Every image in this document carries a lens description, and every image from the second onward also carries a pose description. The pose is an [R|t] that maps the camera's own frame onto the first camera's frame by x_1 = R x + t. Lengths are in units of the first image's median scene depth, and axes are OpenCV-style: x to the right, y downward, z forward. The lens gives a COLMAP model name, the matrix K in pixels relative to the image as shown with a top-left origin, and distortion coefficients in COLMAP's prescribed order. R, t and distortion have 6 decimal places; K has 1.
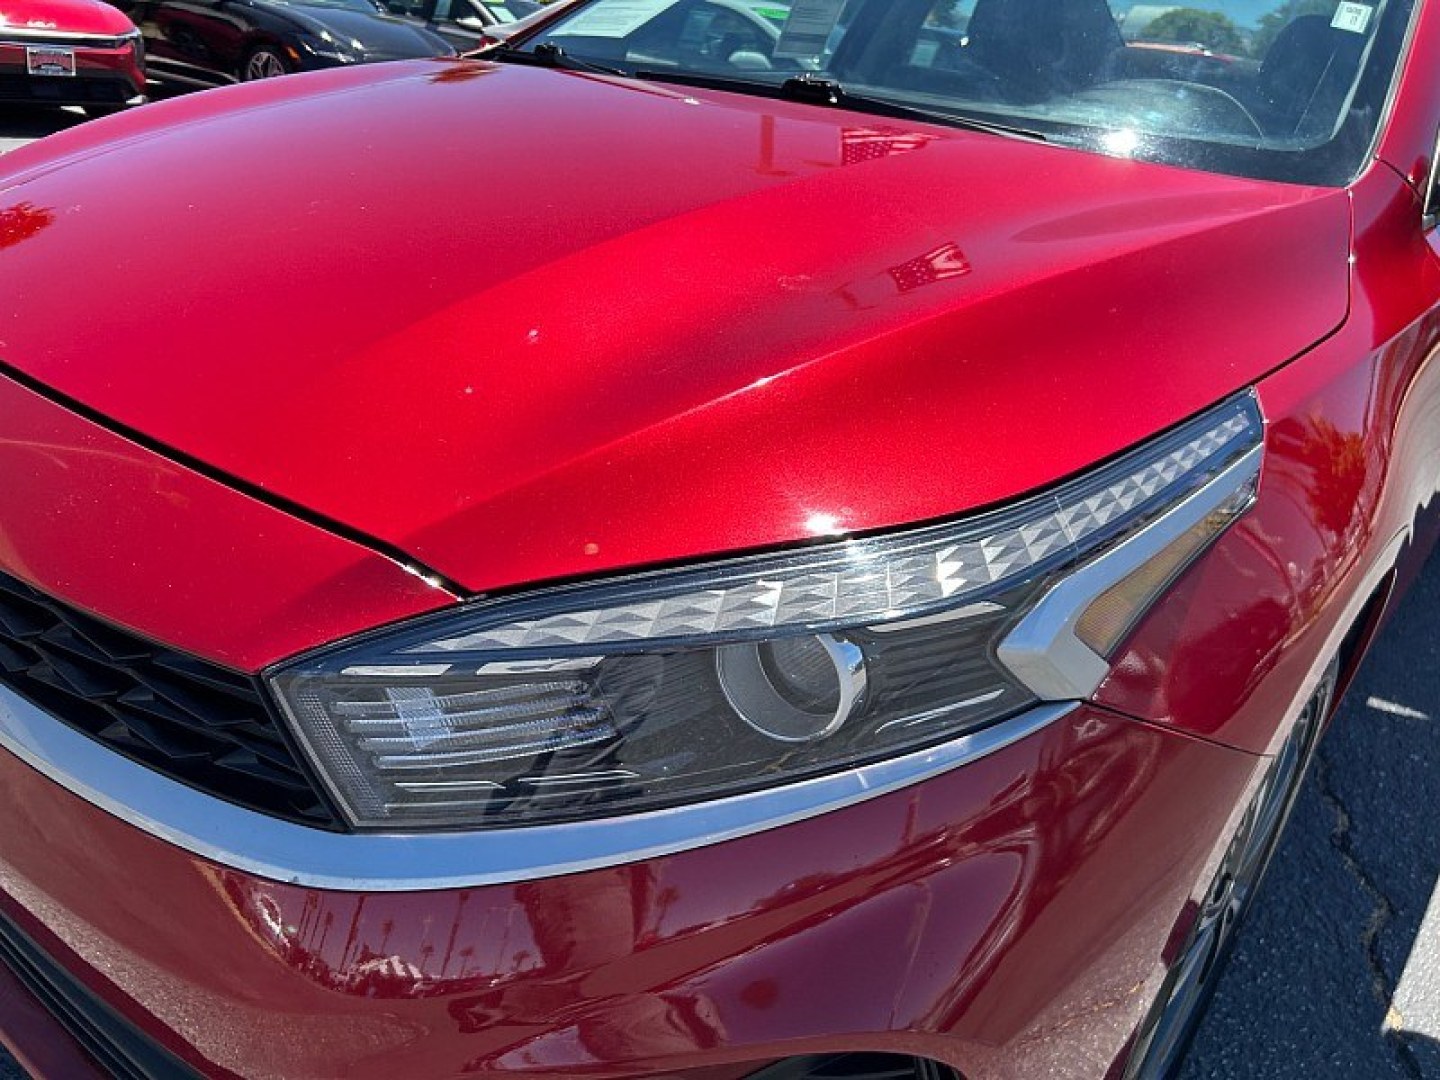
lens RADIAL K [[1100.8, 0, 734.6], [0, 1100.8, 562.3], [0, 0, 1]] dist [0.002902, -0.008597]
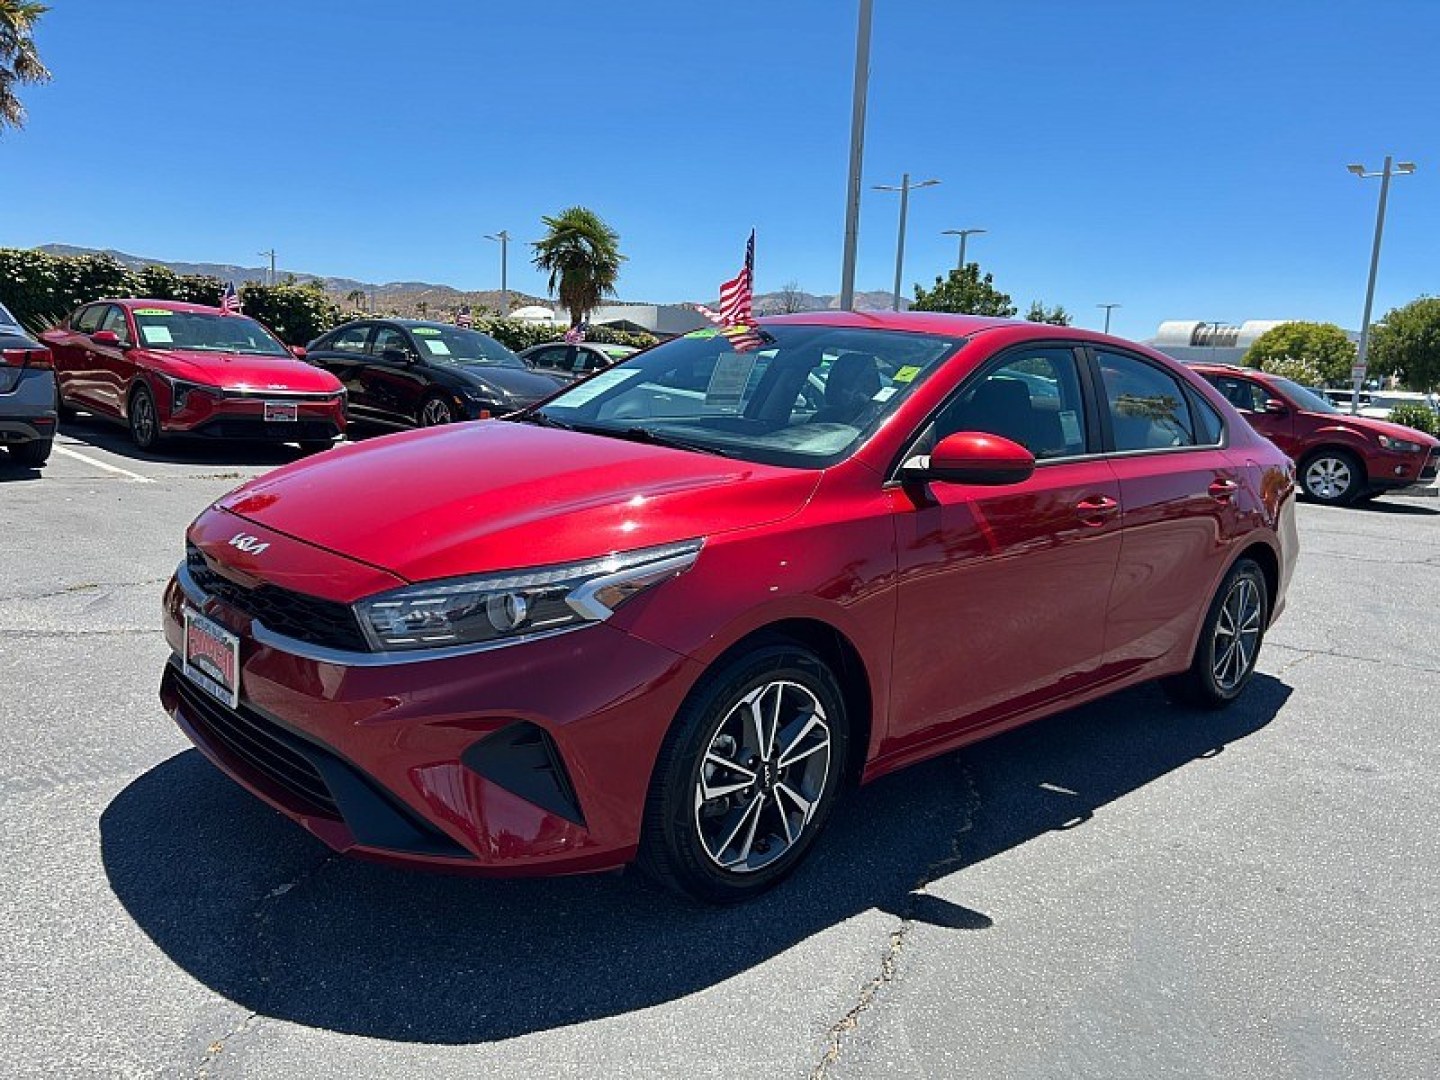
lens RADIAL K [[1099.3, 0, 720.0], [0, 1099.3, 540.0], [0, 0, 1]] dist [0.072374, -0.069966]
pose [[0.990578, -0.015719, -0.136045, 0.091576], [-0.023746, 0.958630, -0.283664, 0.066209], [0.134876, 0.284222, 0.949224, -0.168896]]
